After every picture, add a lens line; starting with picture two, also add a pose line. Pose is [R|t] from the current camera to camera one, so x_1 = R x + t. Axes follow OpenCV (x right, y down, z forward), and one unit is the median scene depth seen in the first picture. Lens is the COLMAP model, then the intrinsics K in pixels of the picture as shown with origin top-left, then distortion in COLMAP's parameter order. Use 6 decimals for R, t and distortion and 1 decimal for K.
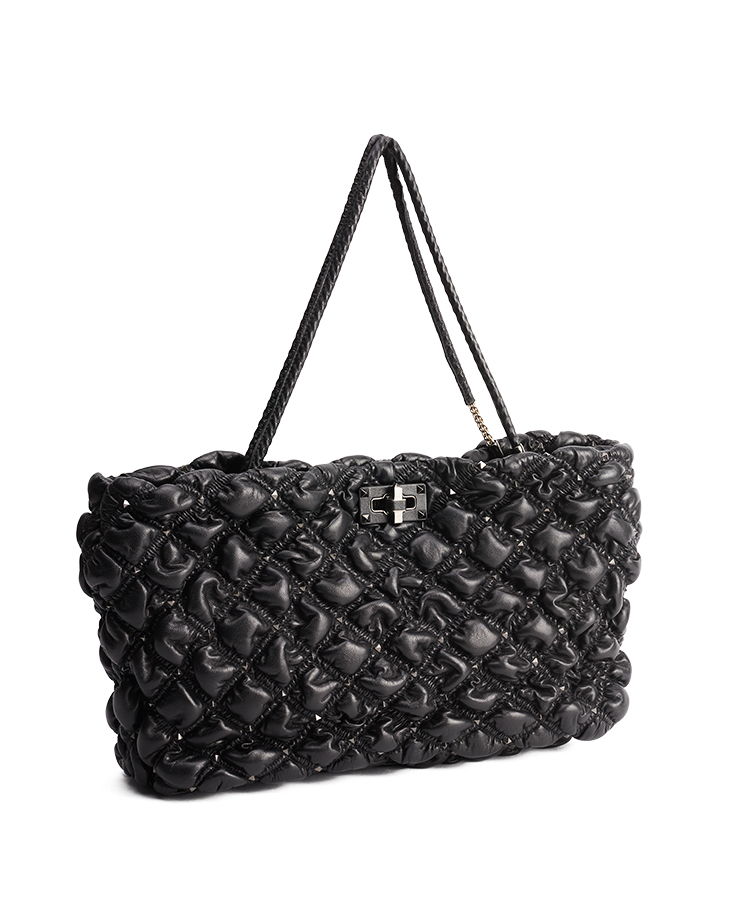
lens RADIAL K [[1584.6, 0, 392.3], [0, 1584.6, 457.2], [0, 0, 1]] dist [0.640727, 0.000000]
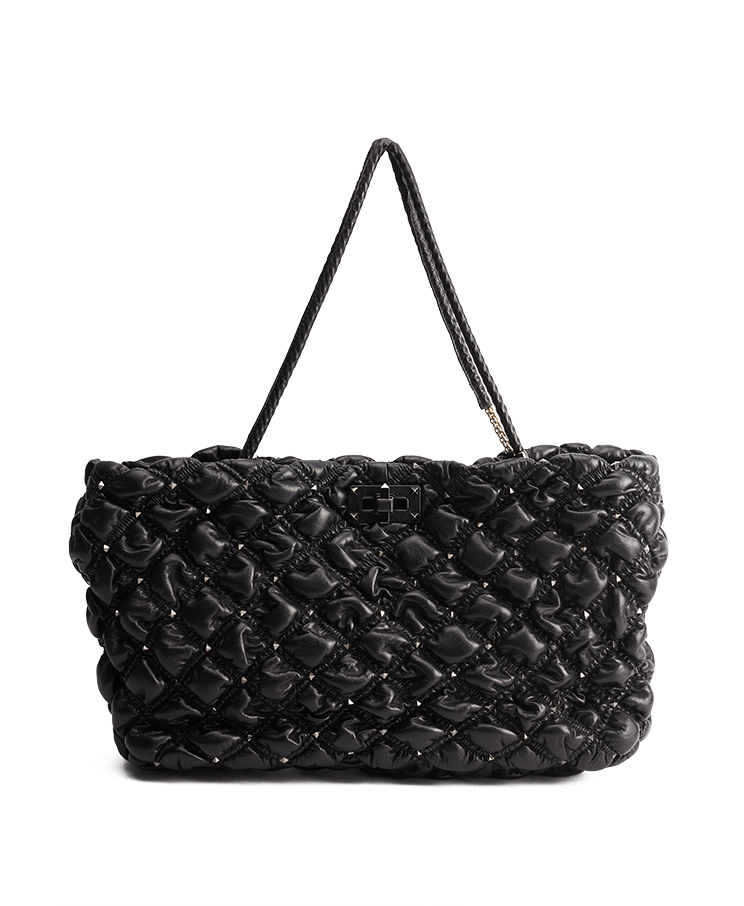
lens RADIAL K [[1584.6, 0, 372.8], [0, 1584.6, 450.2], [0, 0, 1]] dist [0.640727, 0.000000]
pose [[0.915874, 0.023269, -0.400791, 0.399044], [-0.052239, 0.996739, -0.061506, 0.058239], [0.398053, 0.077269, 0.914102, 0.083296]]
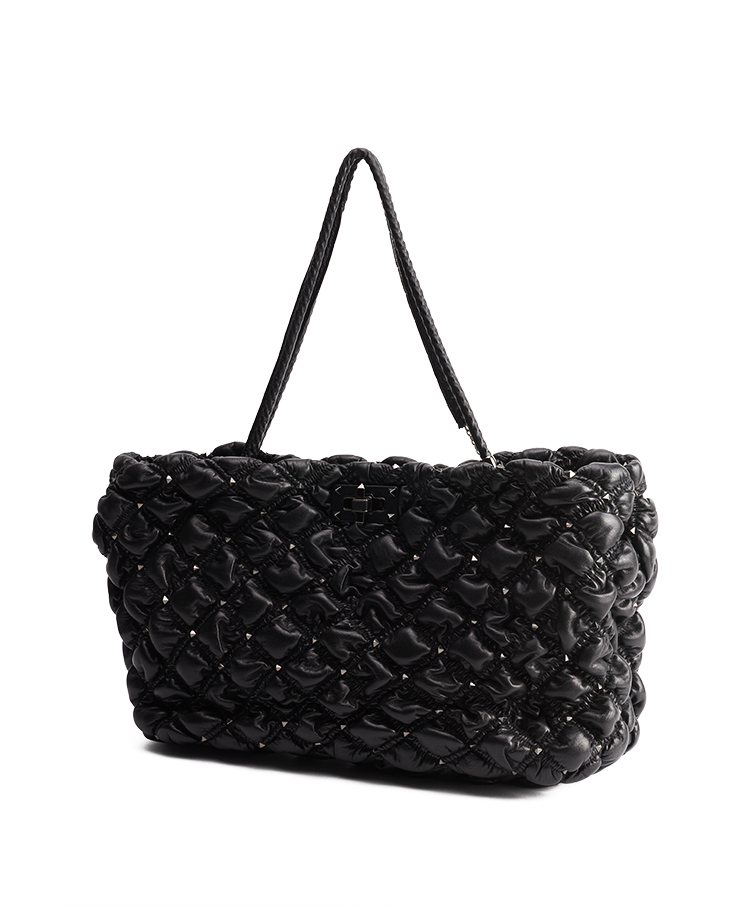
lens RADIAL K [[1584.6, 0, 372.1], [0, 1584.6, 455.2], [0, 0, 1]] dist [0.640727, 0.000000]
pose [[0.700981, 0.053961, -0.711136, 0.732911], [-0.089193, 0.995938, -0.012348, 0.010618], [0.707581, 0.072084, 0.702946, 0.294024]]
